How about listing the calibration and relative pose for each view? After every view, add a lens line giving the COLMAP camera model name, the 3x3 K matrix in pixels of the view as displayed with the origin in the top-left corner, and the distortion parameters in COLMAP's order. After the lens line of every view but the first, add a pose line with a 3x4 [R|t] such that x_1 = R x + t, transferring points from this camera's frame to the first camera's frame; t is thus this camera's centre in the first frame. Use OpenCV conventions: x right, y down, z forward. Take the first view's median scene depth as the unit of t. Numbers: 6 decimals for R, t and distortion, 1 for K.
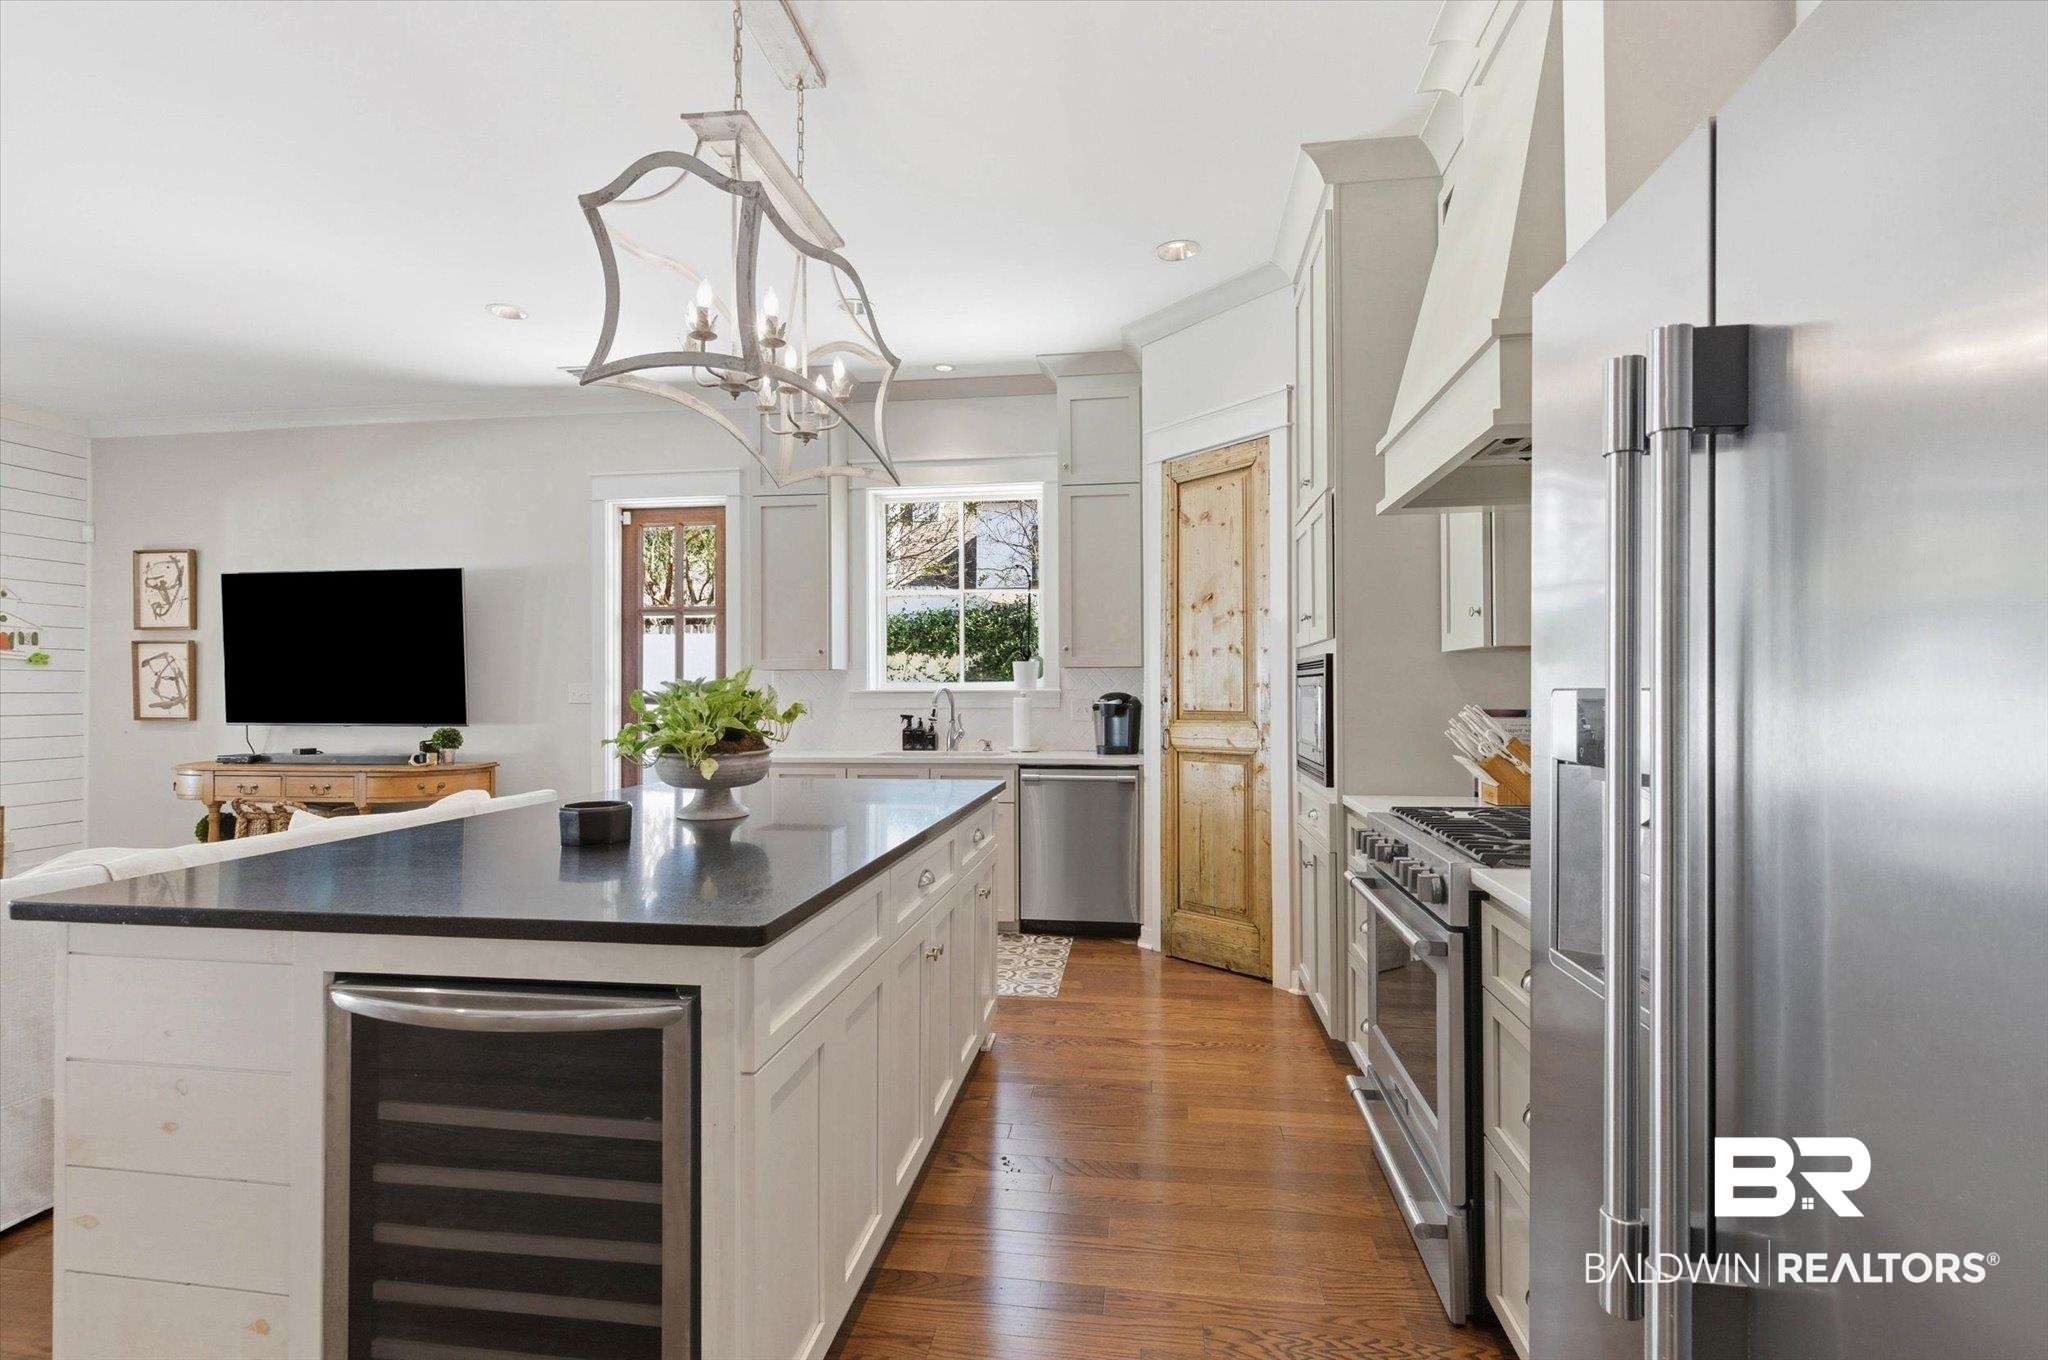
lens RADIAL K [[938.2, 0, 1018.9], [0, 938.2, 685.9], [0, 0, 1]] dist [0.005938, -0.000539]
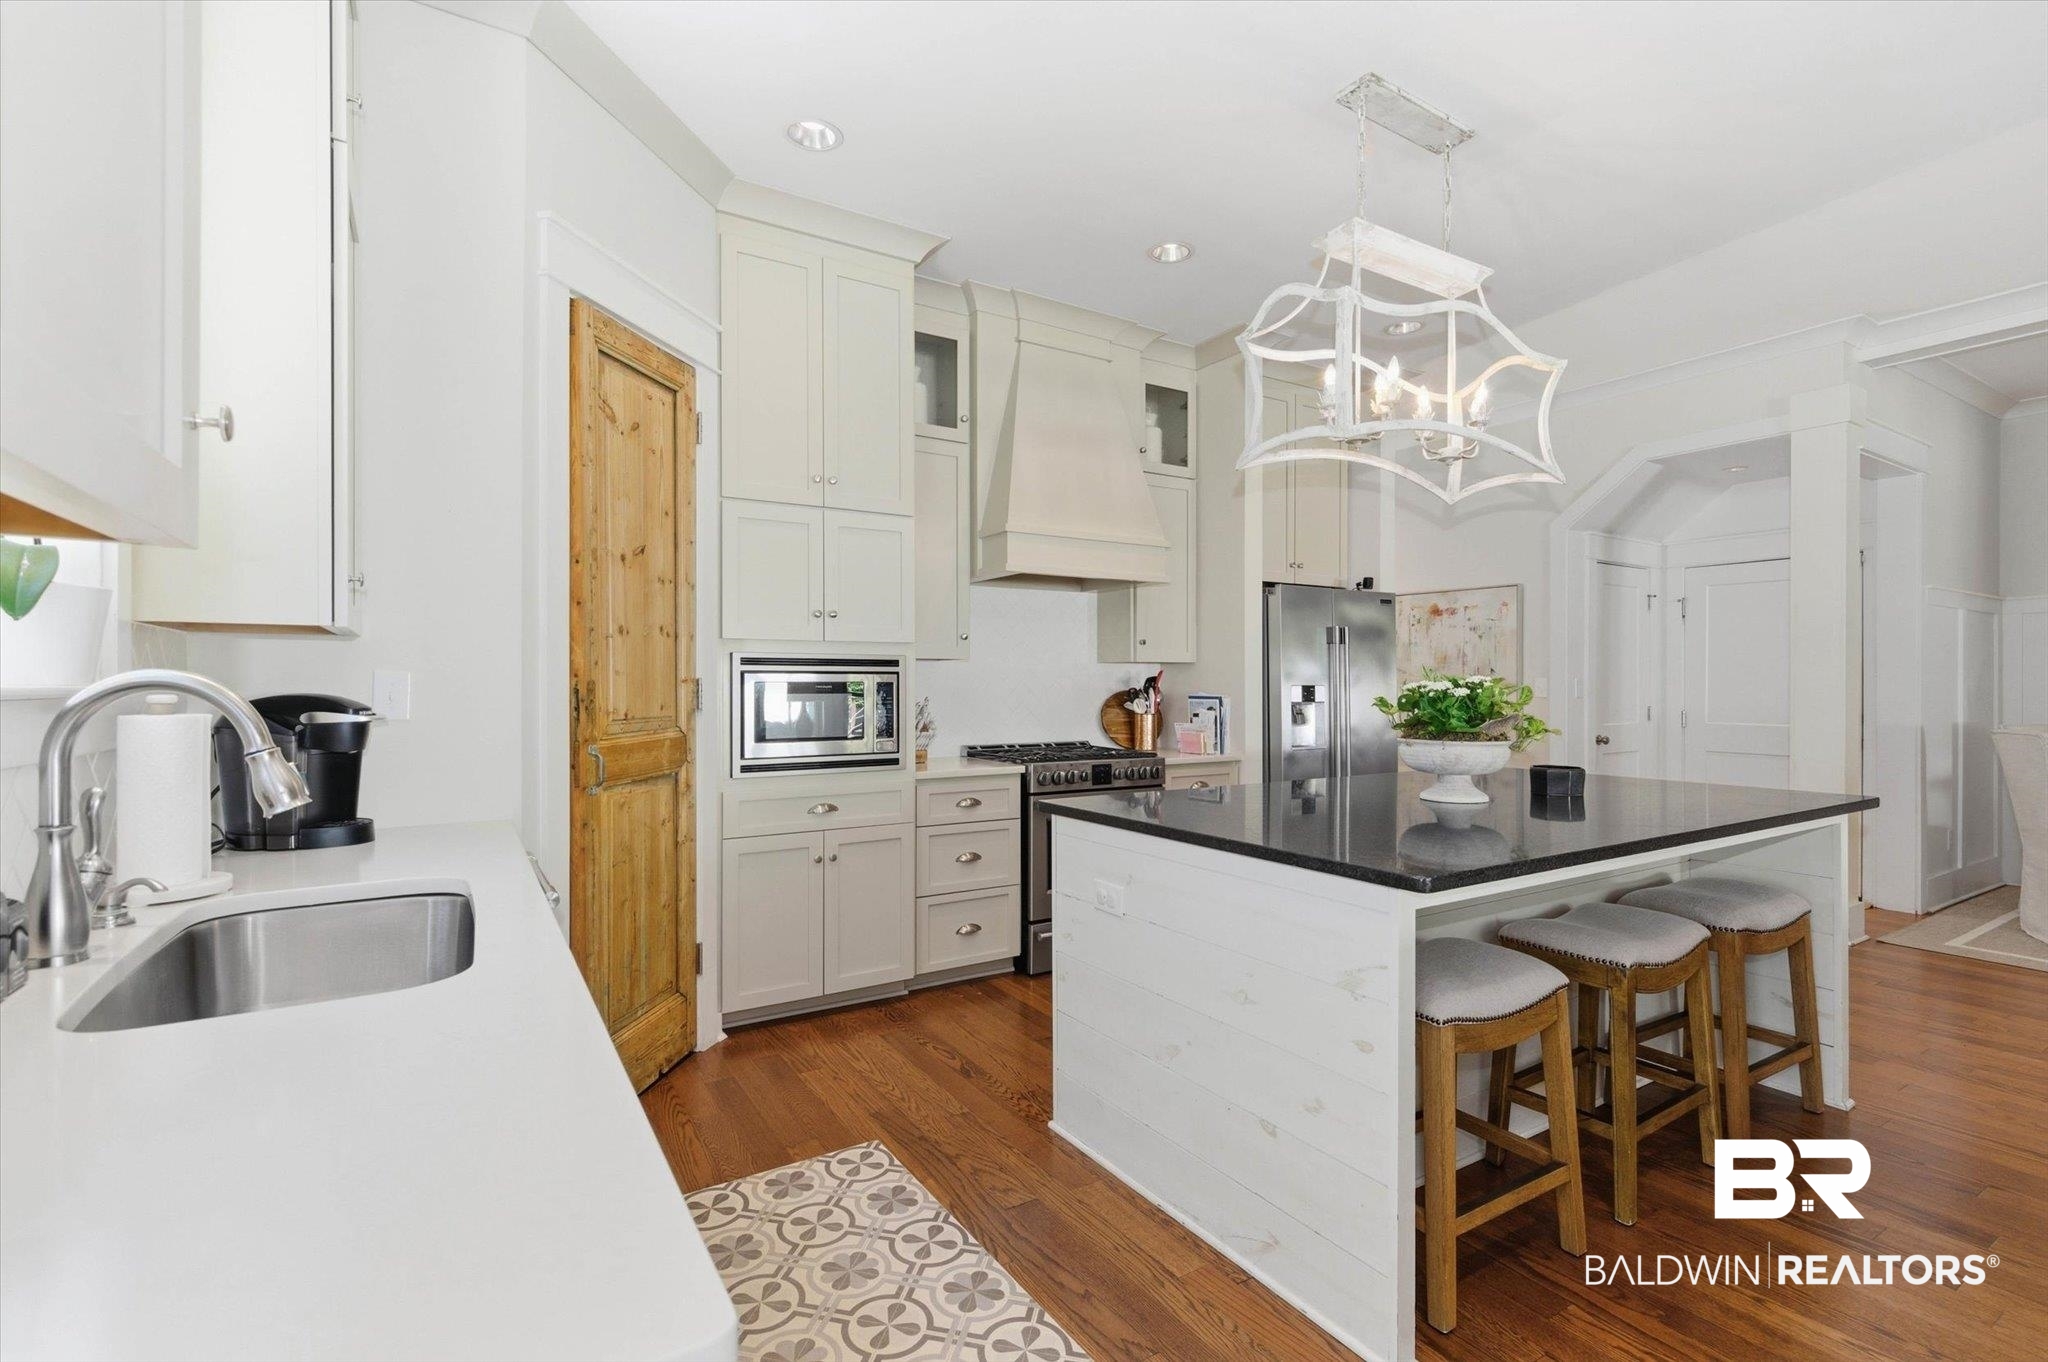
lens RADIAL K [[938.2, 0, 1025.5], [0, 938.2, 686.7], [0, 0, 1]] dist [0.005938, -0.000539]
pose [[-0.648424, -0.005746, 0.761258, -0.477474], [-0.003828, 0.999983, 0.004287, -0.000256], [-0.761270, -0.000134, -0.648435, 1.187811]]
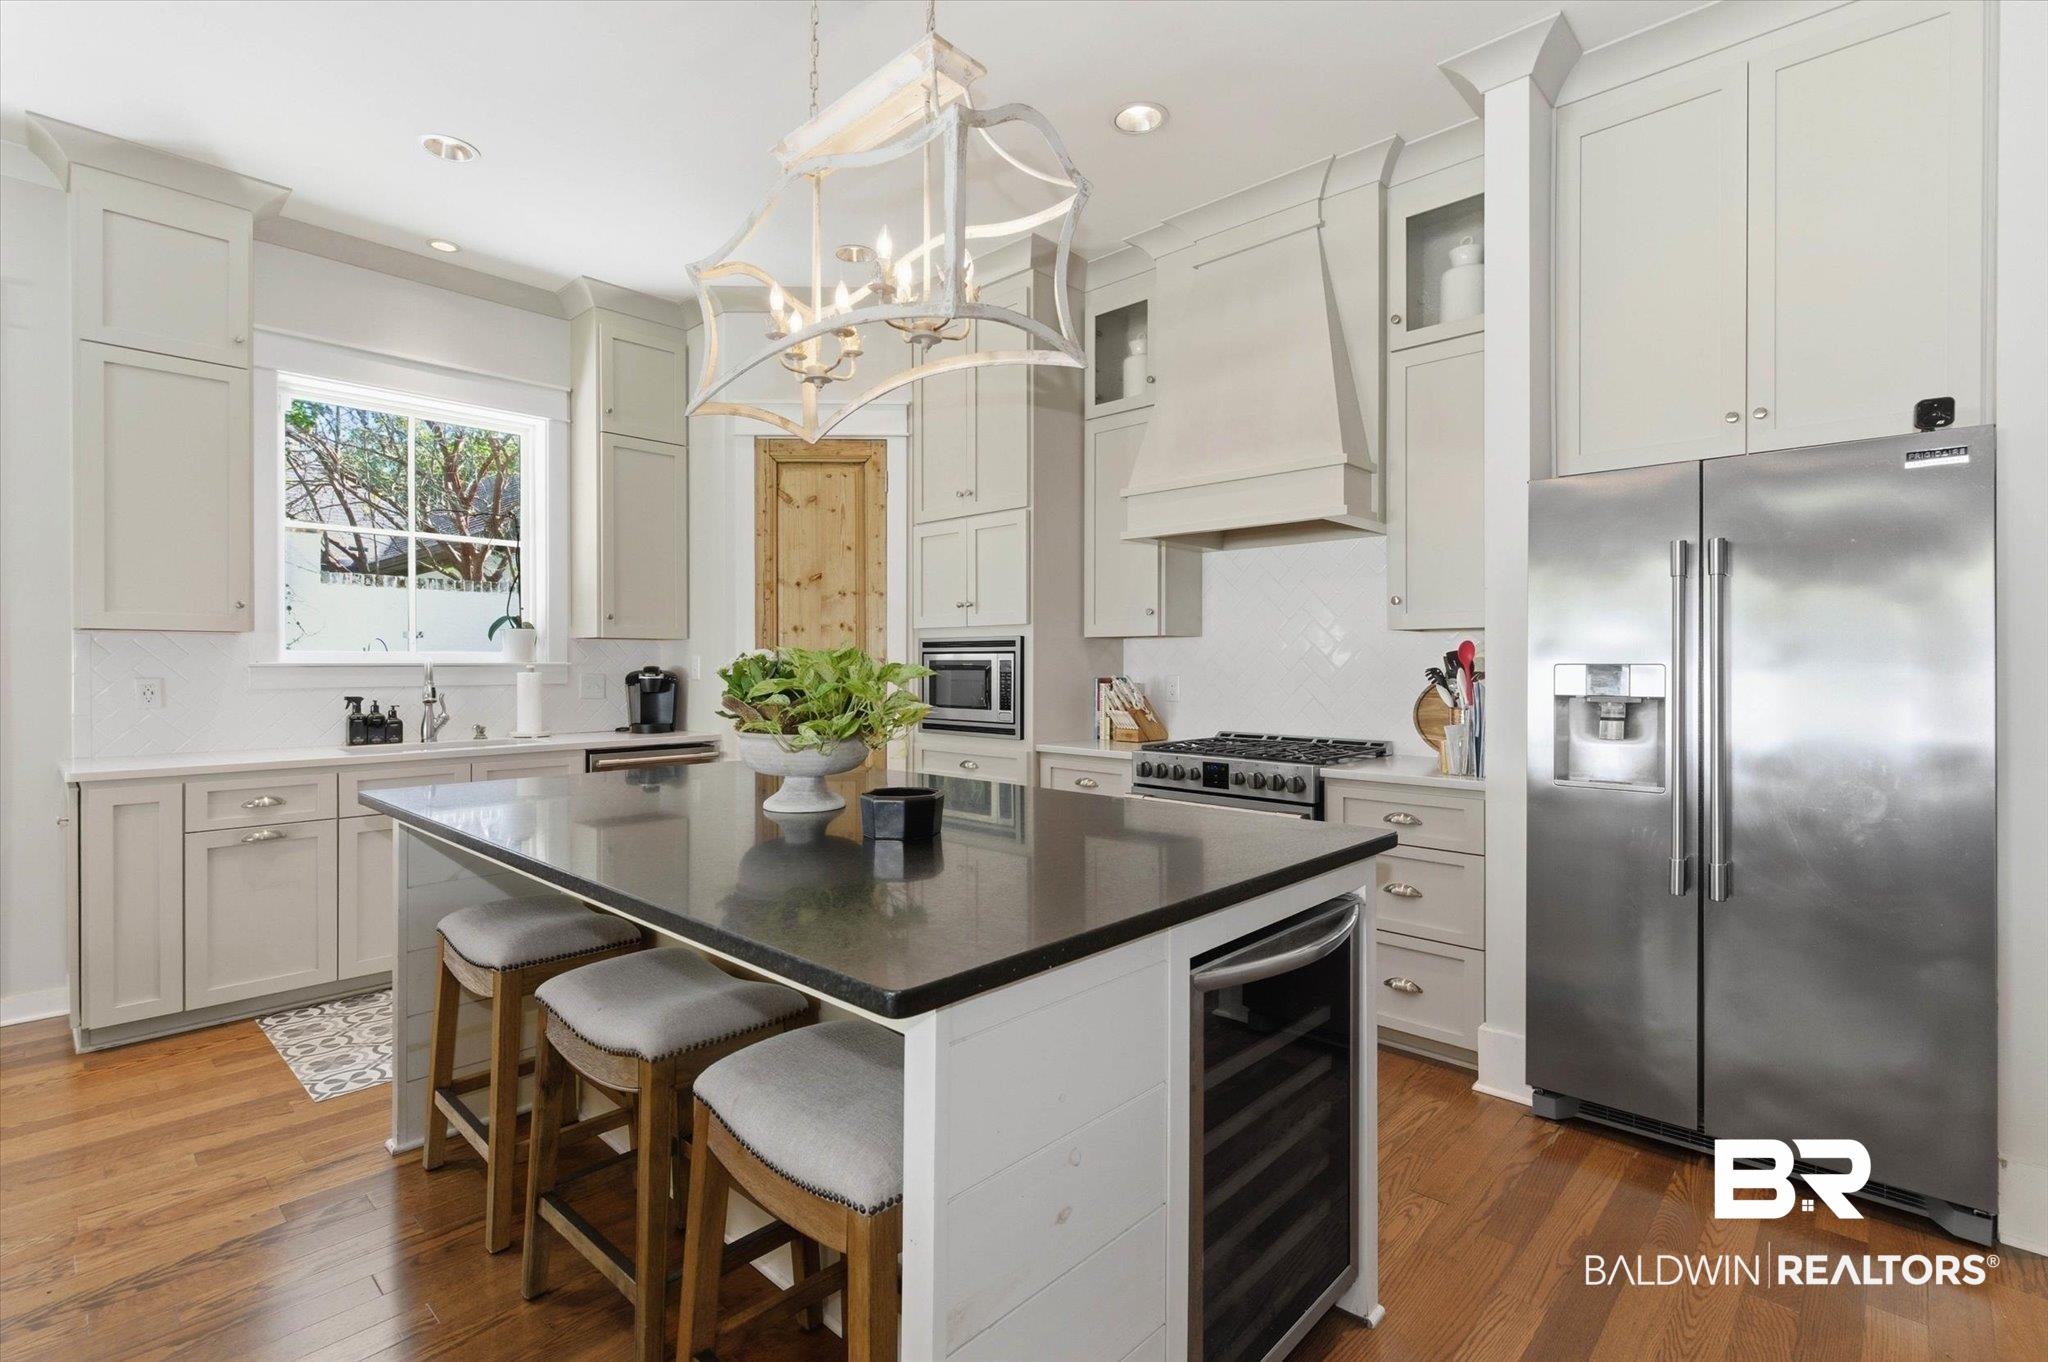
lens RADIAL K [[938.2, 0, 1015.5], [0, 938.2, 669.8], [0, 0, 1]] dist [0.005938, -0.000539]
pose [[0.572619, -0.001253, 0.819821, -0.523458], [-0.004862, 0.999976, 0.004925, 0.004528], [-0.819807, -0.006806, 0.572599, 0.198785]]
